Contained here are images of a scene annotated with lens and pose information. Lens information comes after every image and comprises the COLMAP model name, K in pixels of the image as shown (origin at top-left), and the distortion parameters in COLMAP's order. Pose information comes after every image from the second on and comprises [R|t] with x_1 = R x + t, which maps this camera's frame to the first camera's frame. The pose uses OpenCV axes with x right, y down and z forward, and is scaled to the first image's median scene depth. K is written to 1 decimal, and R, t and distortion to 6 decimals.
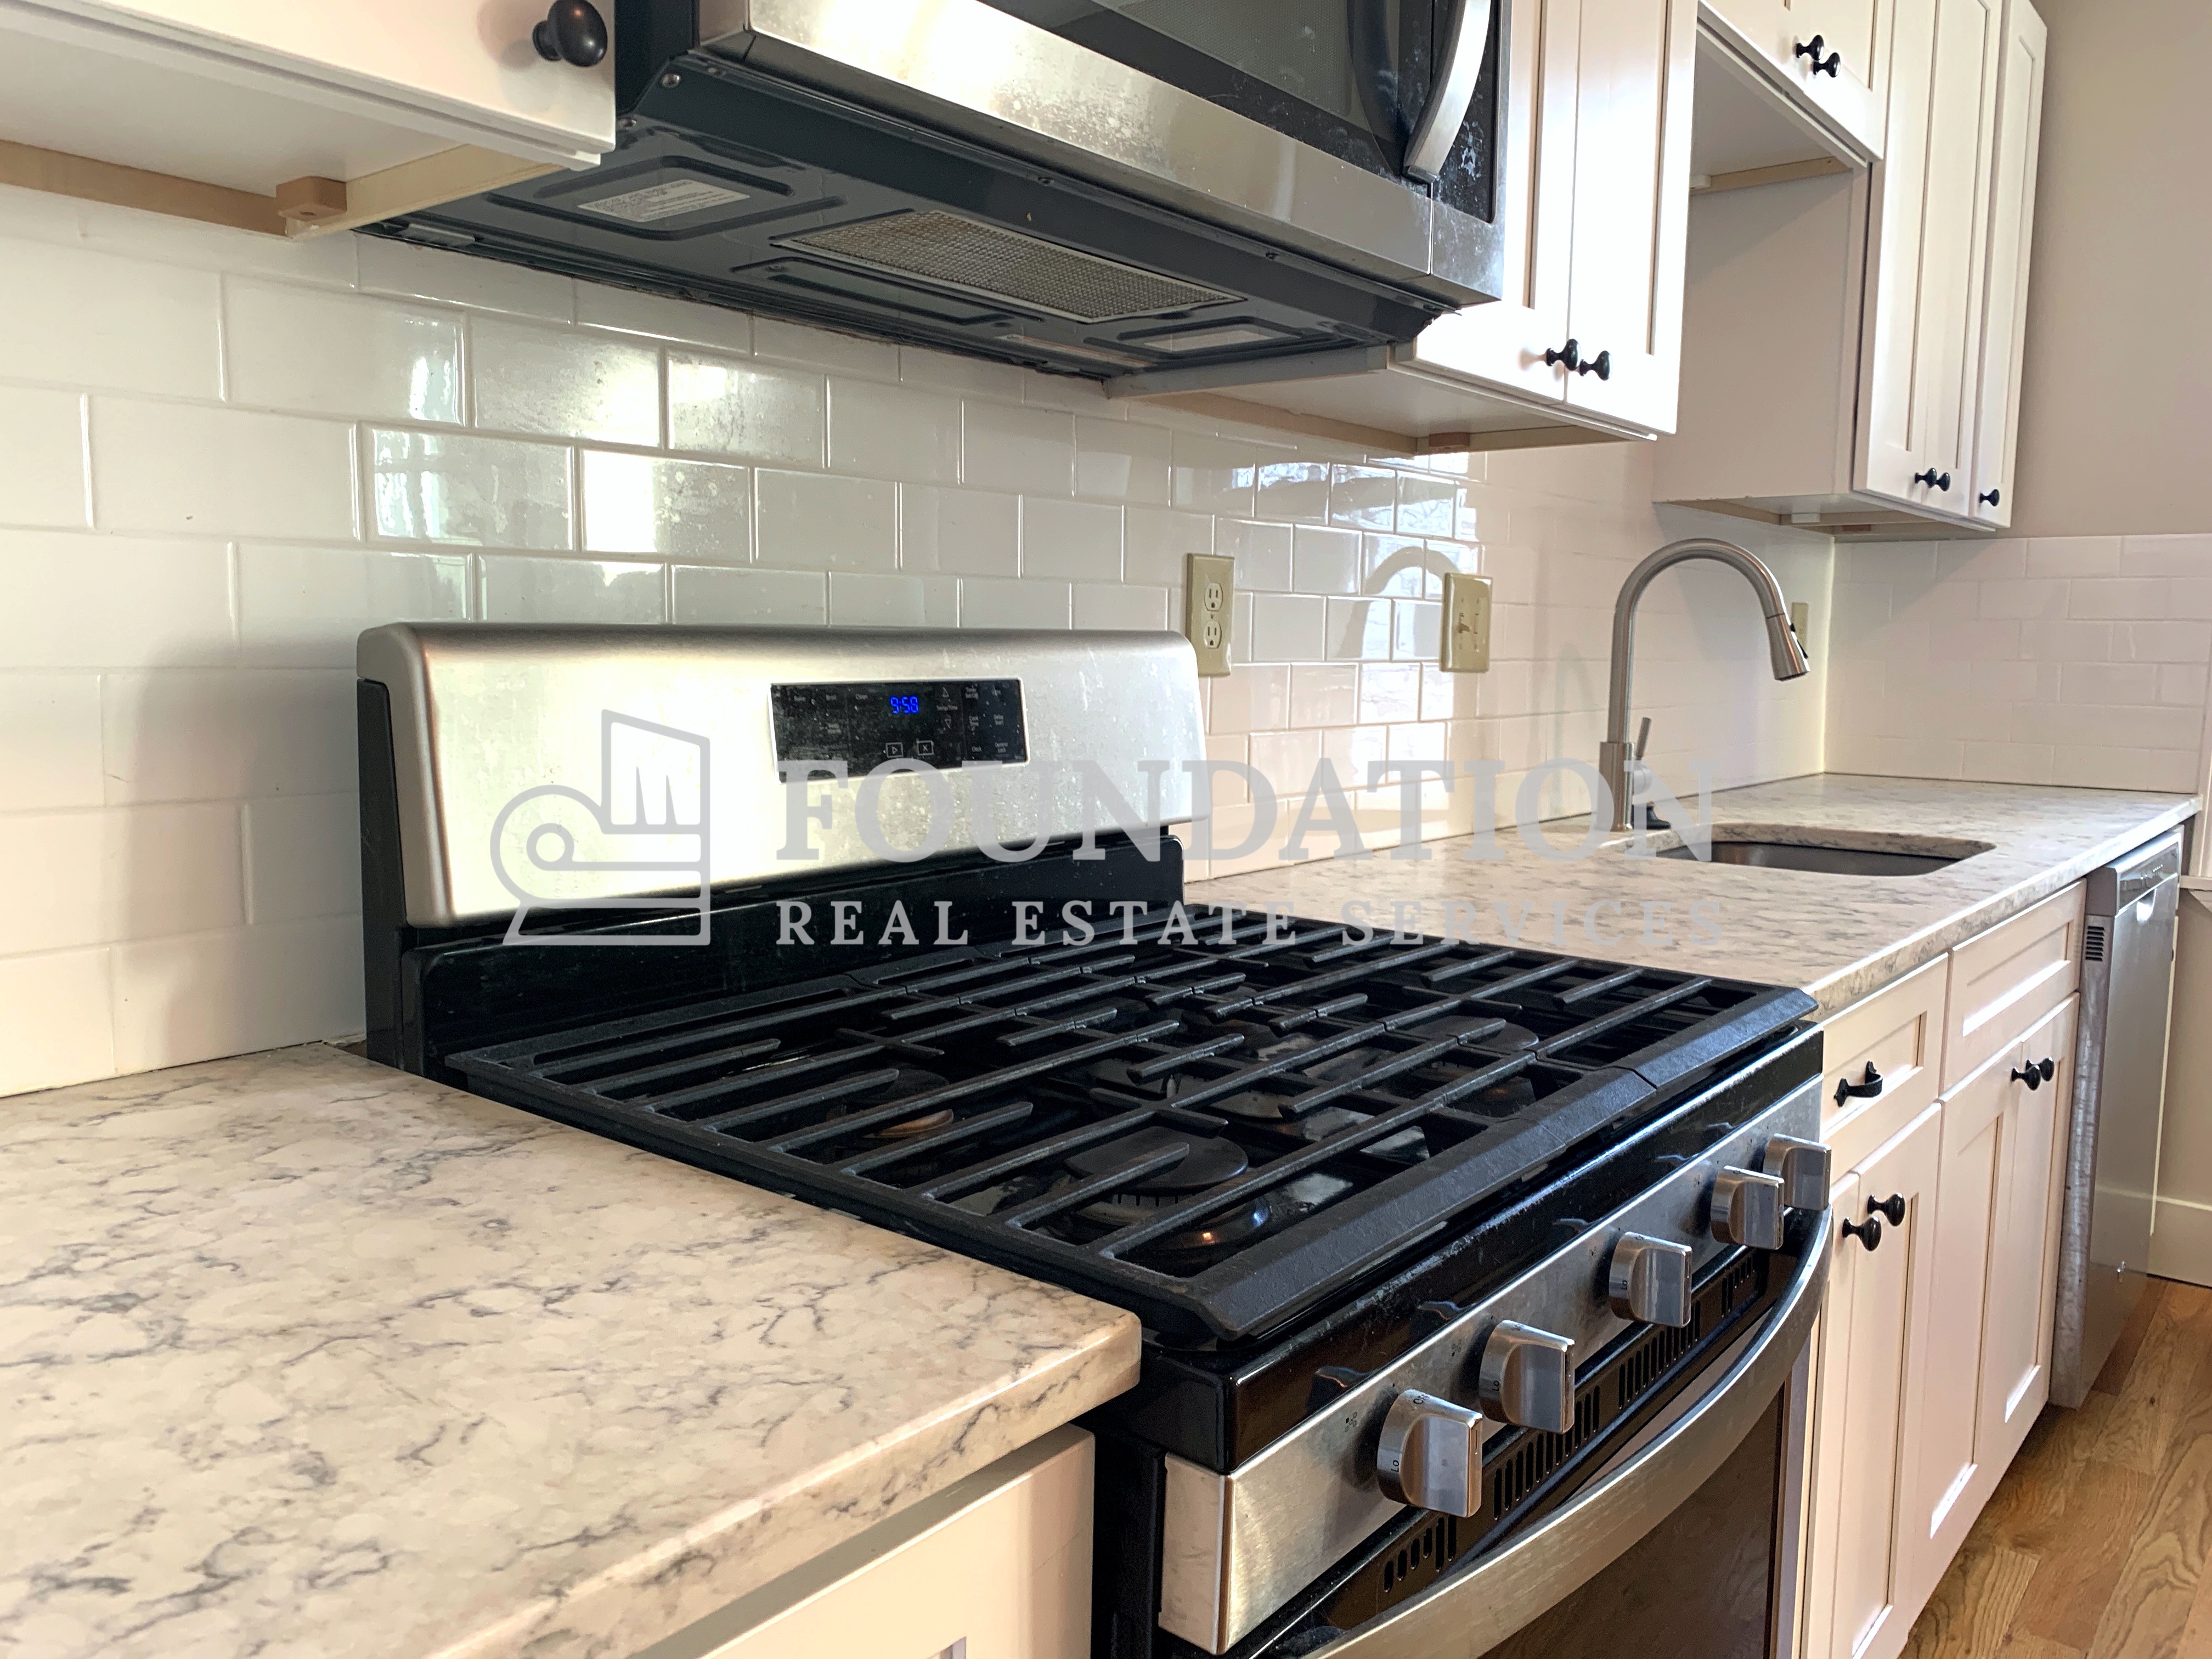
lens RADIAL K [[1690.2, 0, 1083.9], [0, 1690.2, 838.8], [0, 0, 1]] dist [0.016710, -0.028866]
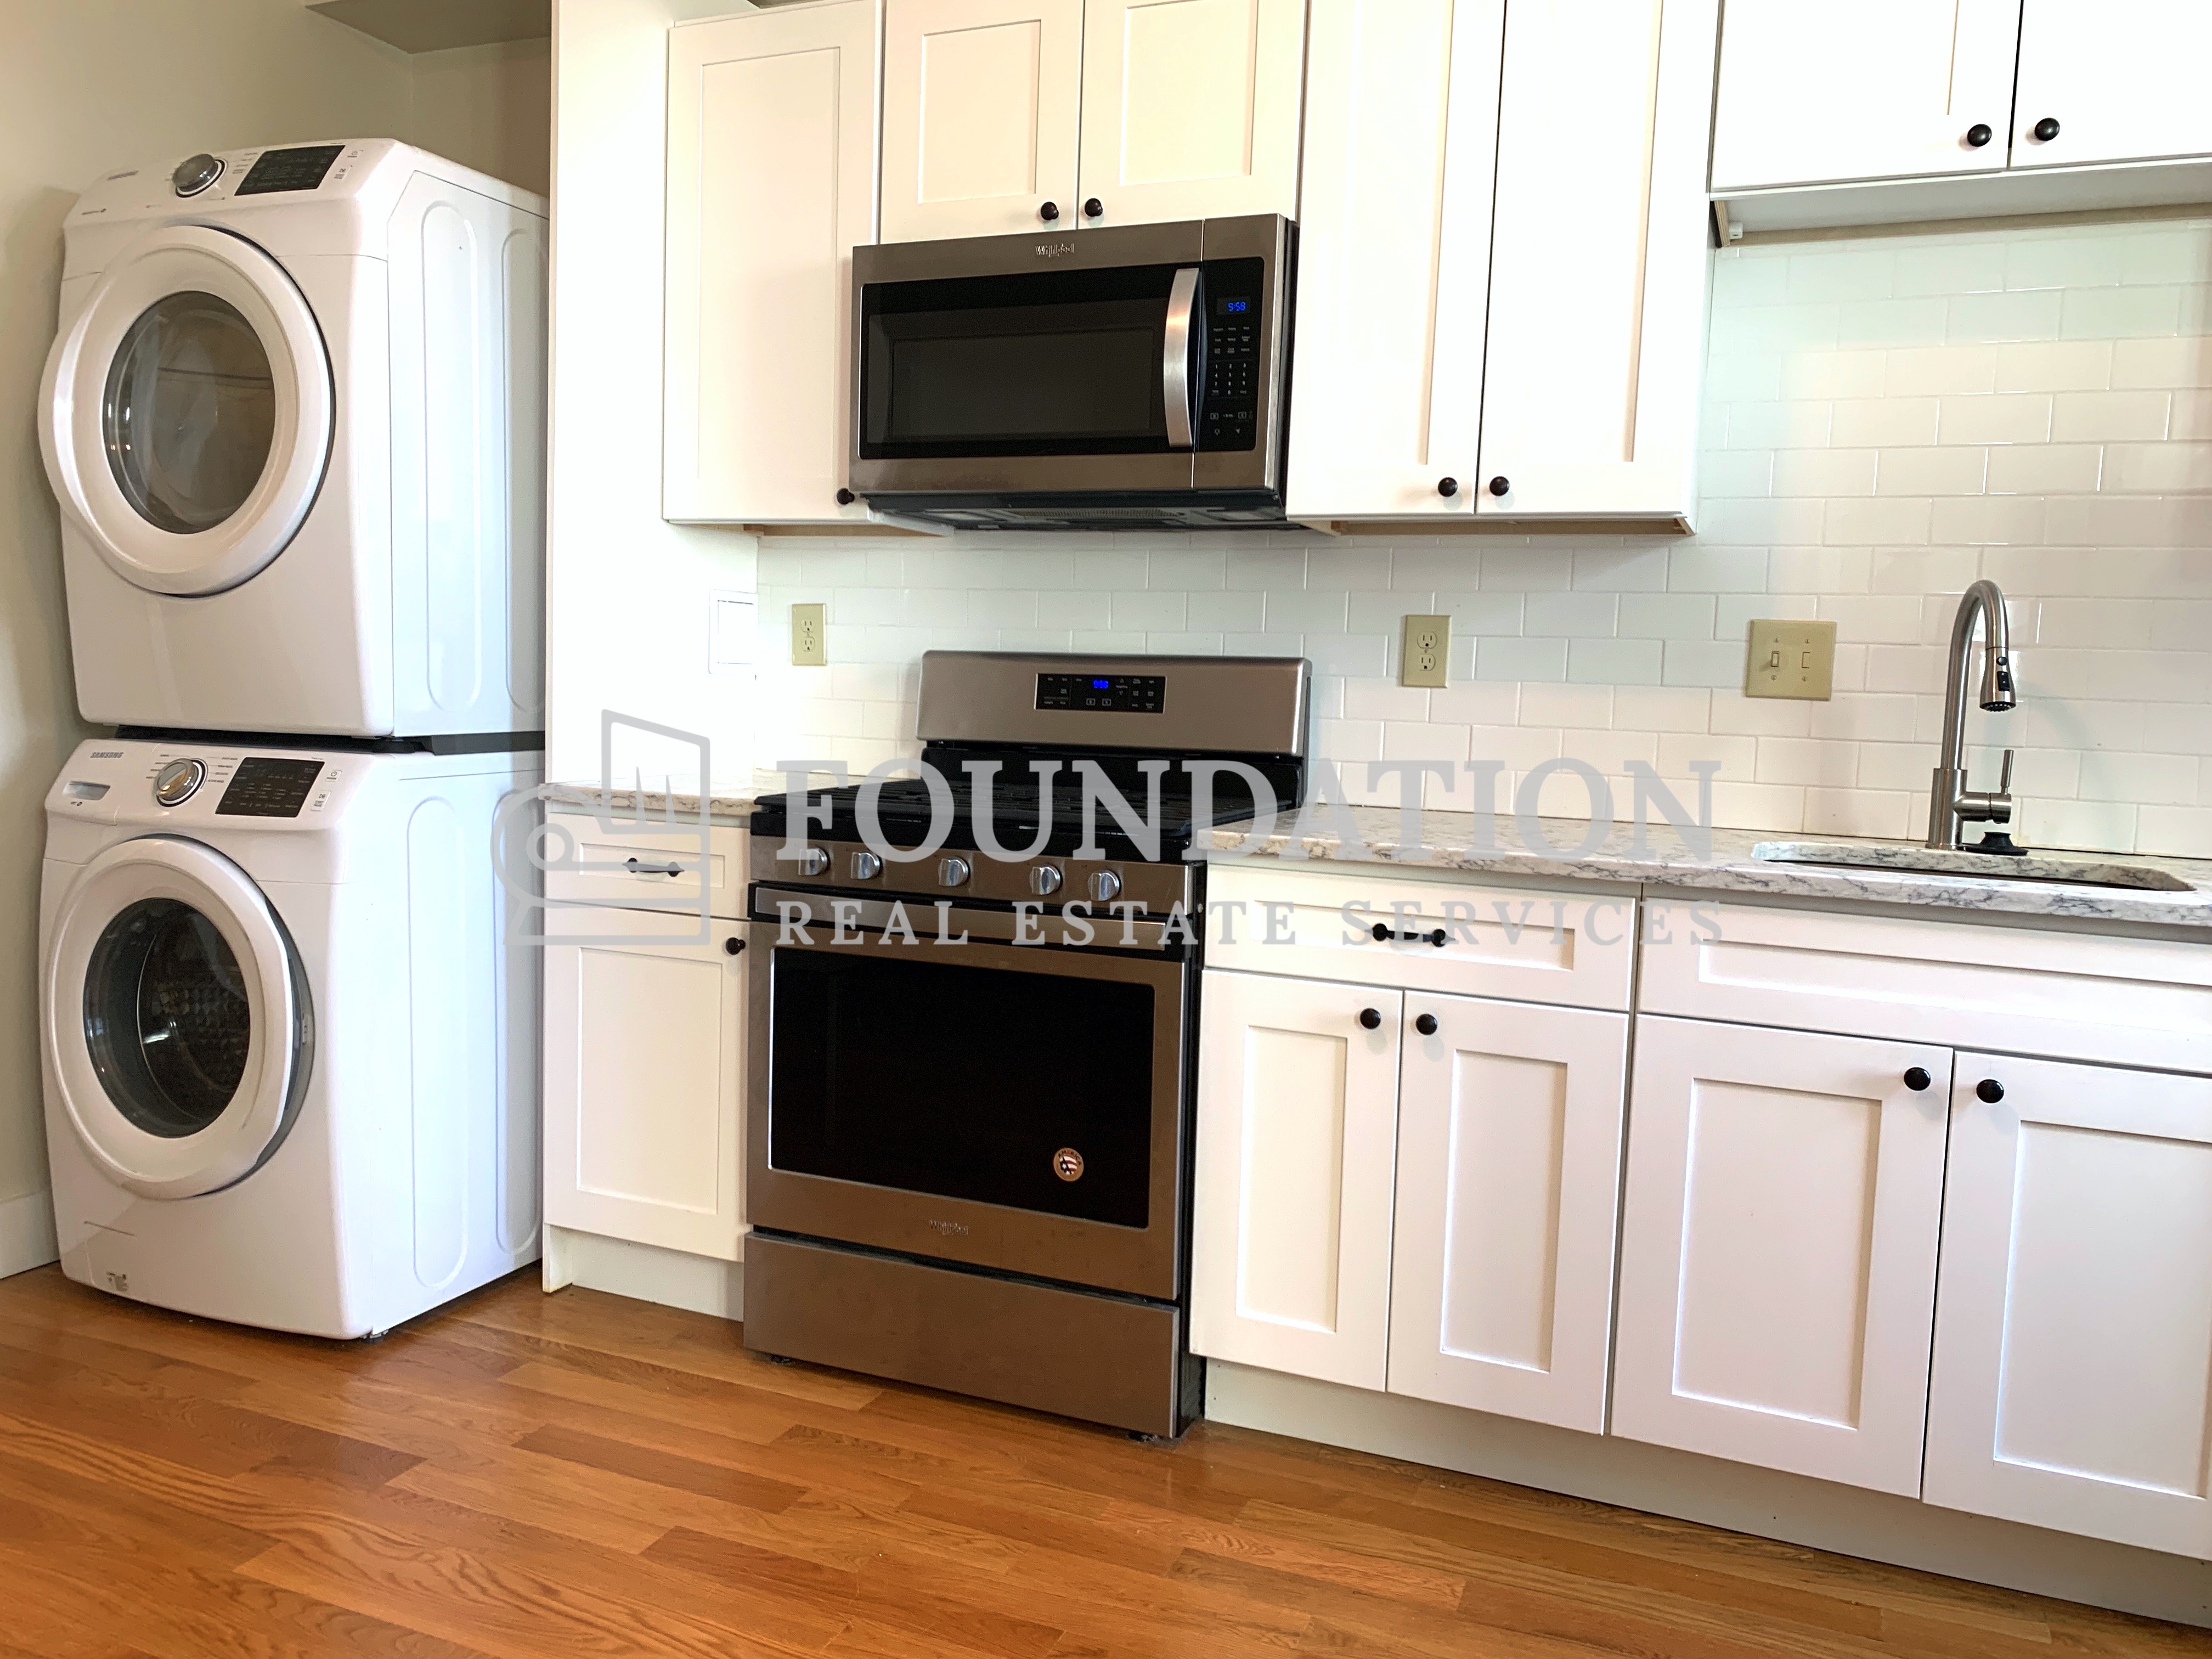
lens RADIAL K [[1690.2, 0, 1090.8], [0, 1690.2, 837.7], [0, 0, 1]] dist [0.016710, -0.028866]
pose [[0.267184, 0.085783, -0.959820, 1.623904], [-0.143900, 0.988414, 0.048282, 0.017852], [0.952841, 0.125218, 0.276432, 0.238825]]
